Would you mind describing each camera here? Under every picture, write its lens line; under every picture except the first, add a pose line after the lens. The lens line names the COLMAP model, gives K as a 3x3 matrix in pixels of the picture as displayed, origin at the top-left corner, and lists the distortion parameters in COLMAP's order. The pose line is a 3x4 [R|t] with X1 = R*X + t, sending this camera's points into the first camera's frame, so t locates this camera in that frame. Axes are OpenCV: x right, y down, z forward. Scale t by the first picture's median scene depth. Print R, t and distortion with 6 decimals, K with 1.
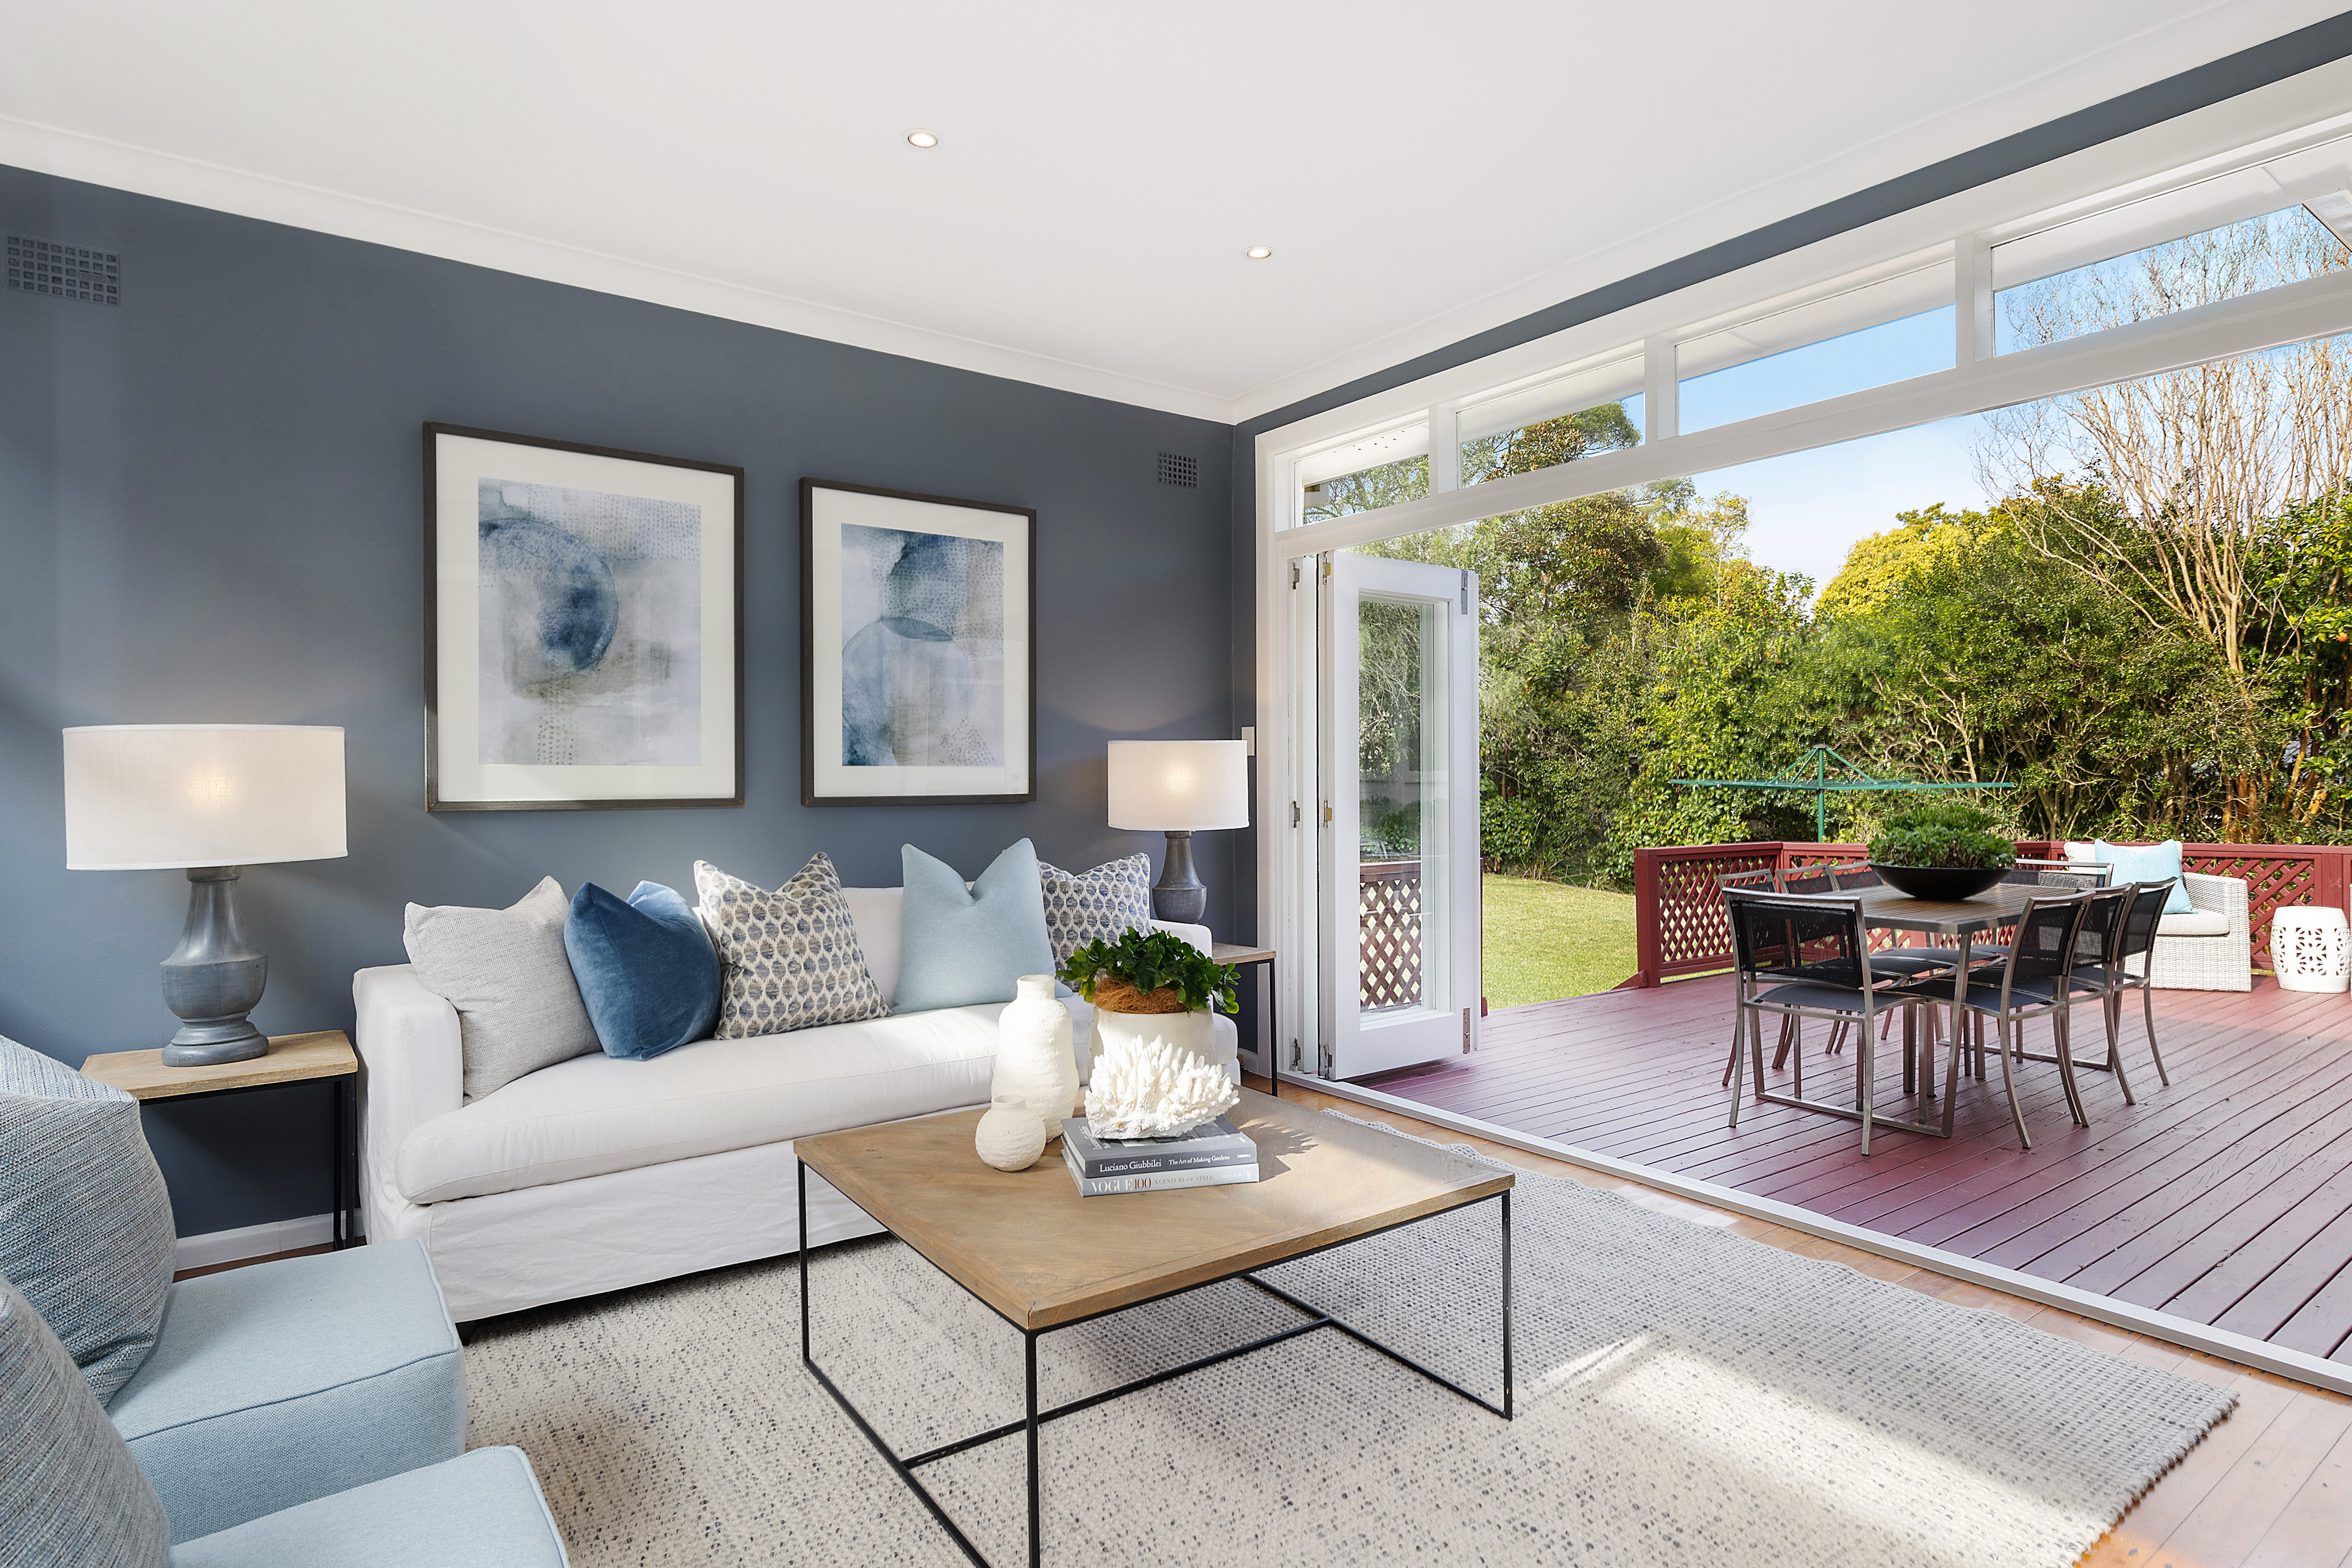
lens RADIAL K [[1218.7, 0, 1176.0], [0, 1218.7, 784.0], [0, 0, 1]] dist [-0.000580, -0.000141]
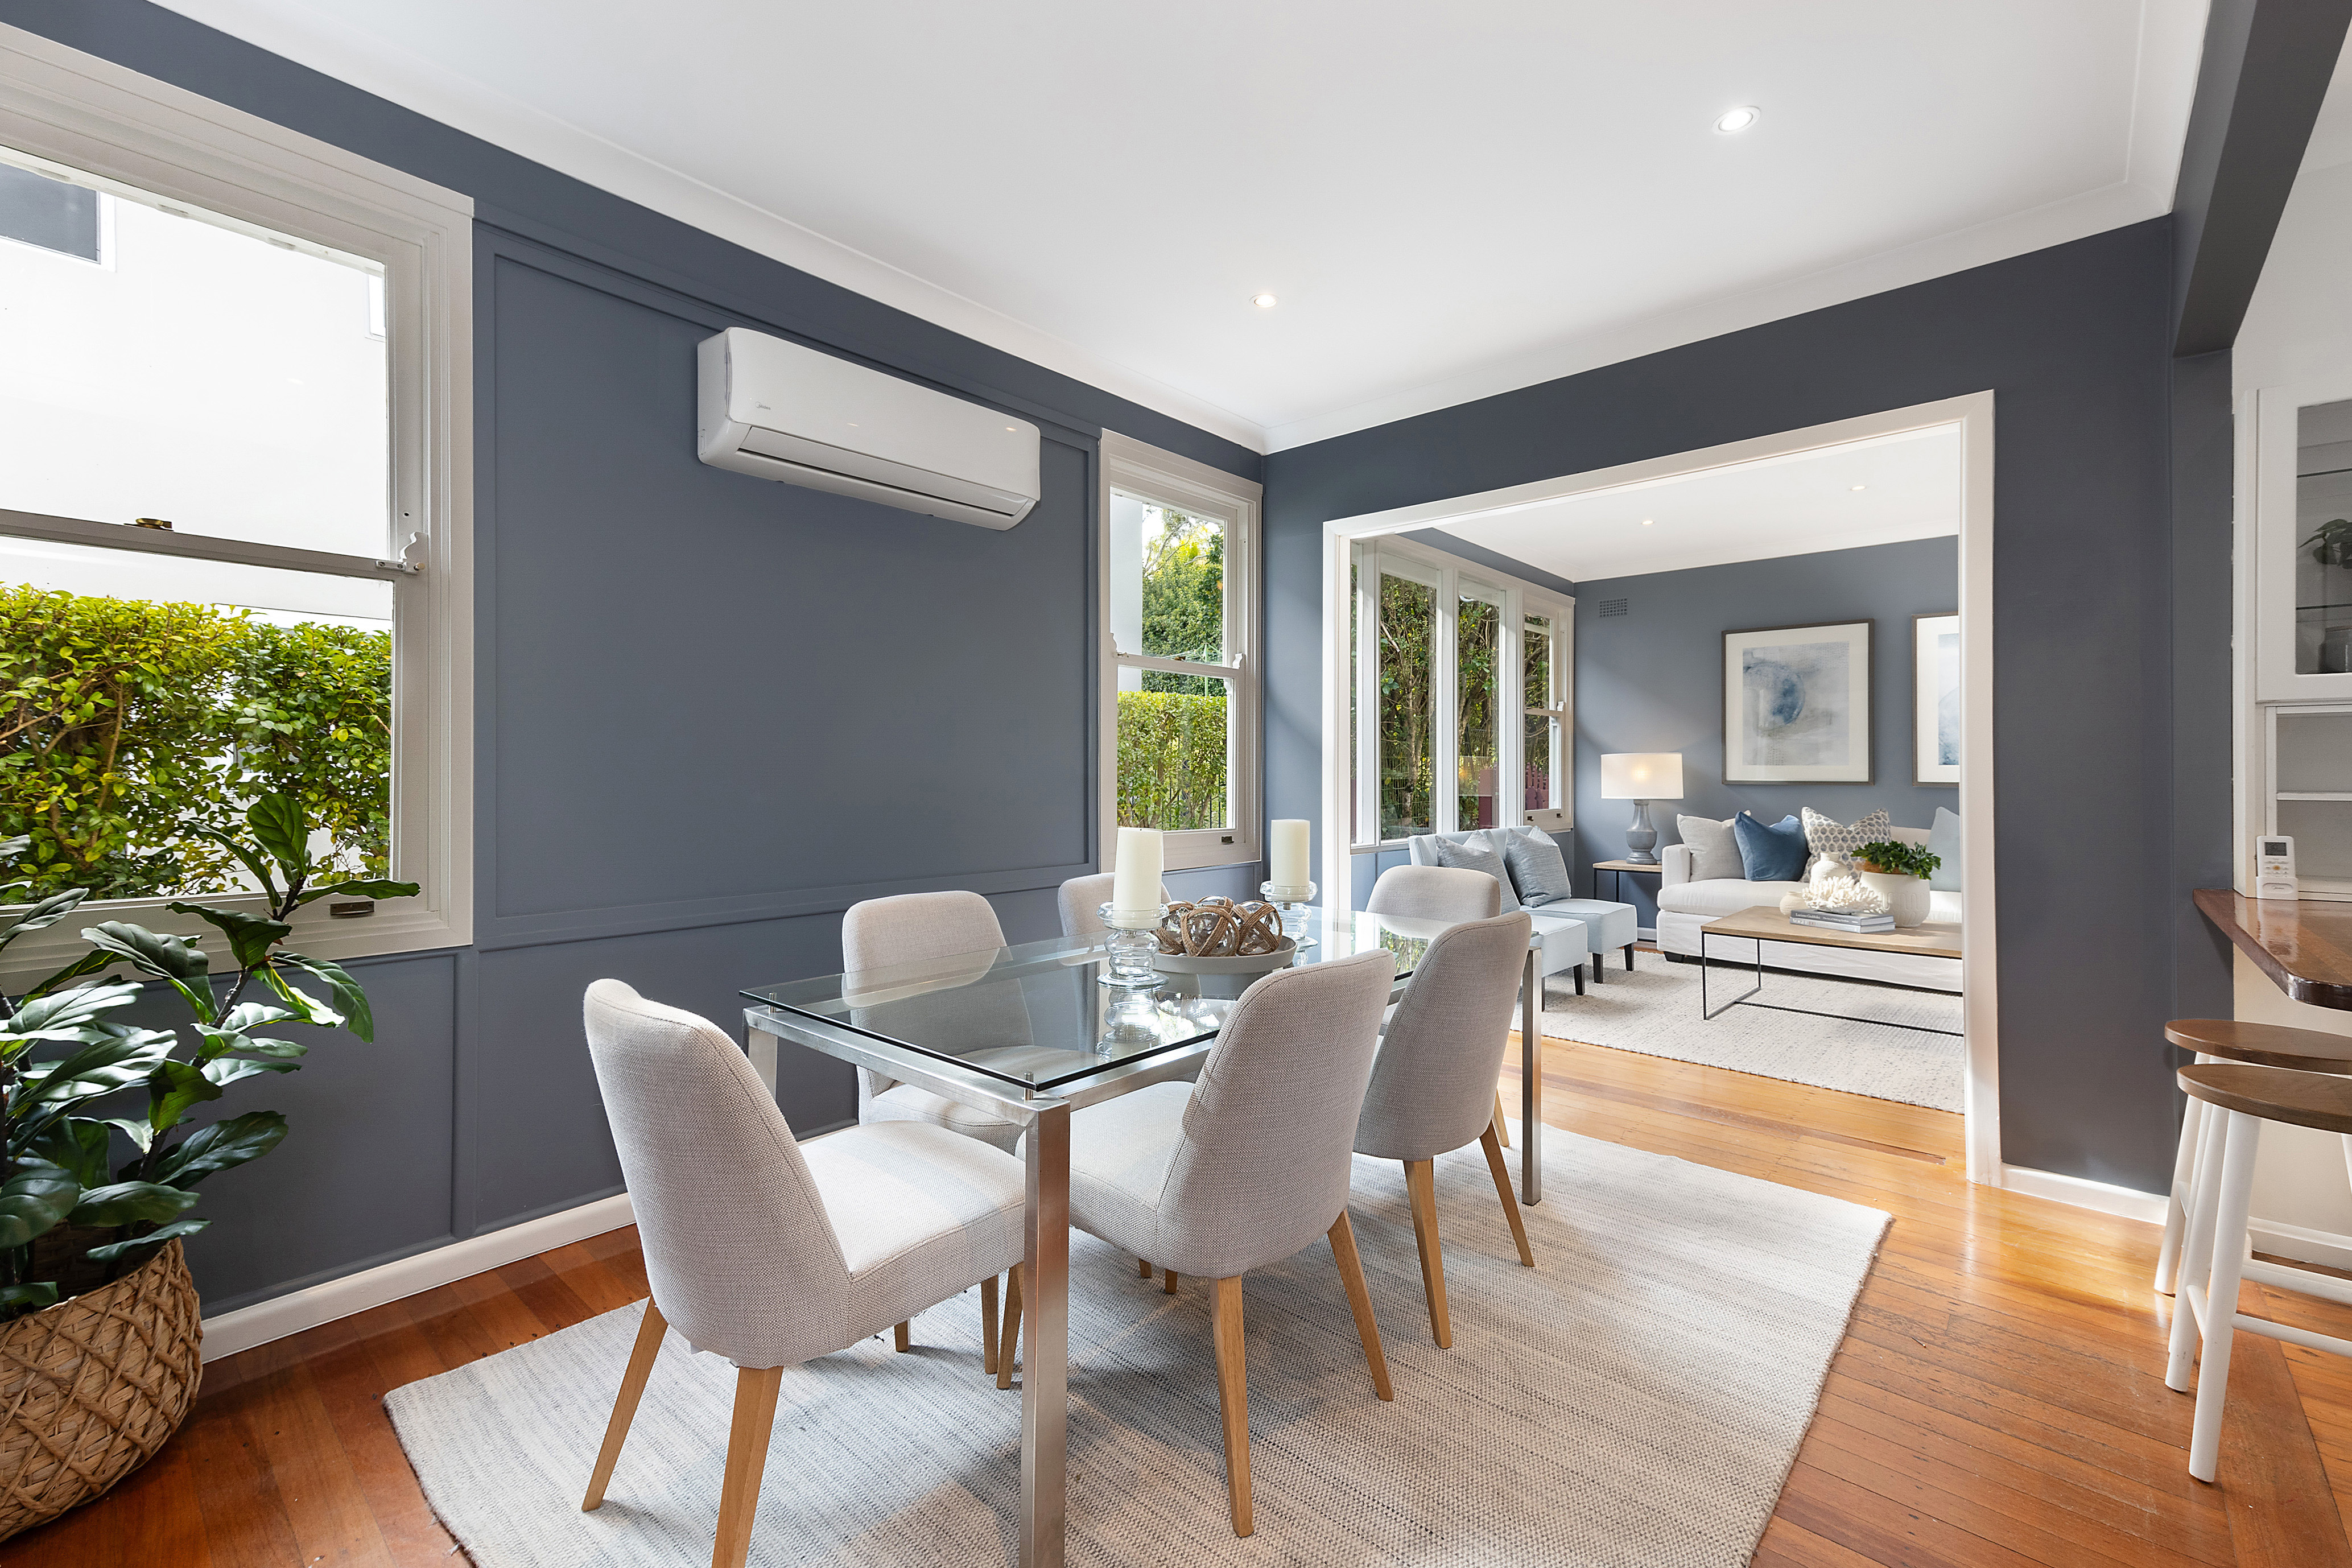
lens RADIAL K [[1029.4, 0, 1176.0], [0, 1029.4, 784.0], [0, 0, 1]] dist [-0.000574, -0.000026]
pose [[0.200784, 0.018813, -0.979455, 1.180207], [-0.008528, 0.999811, 0.017455, -0.004890], [0.979598, 0.004848, 0.200907, -0.512255]]
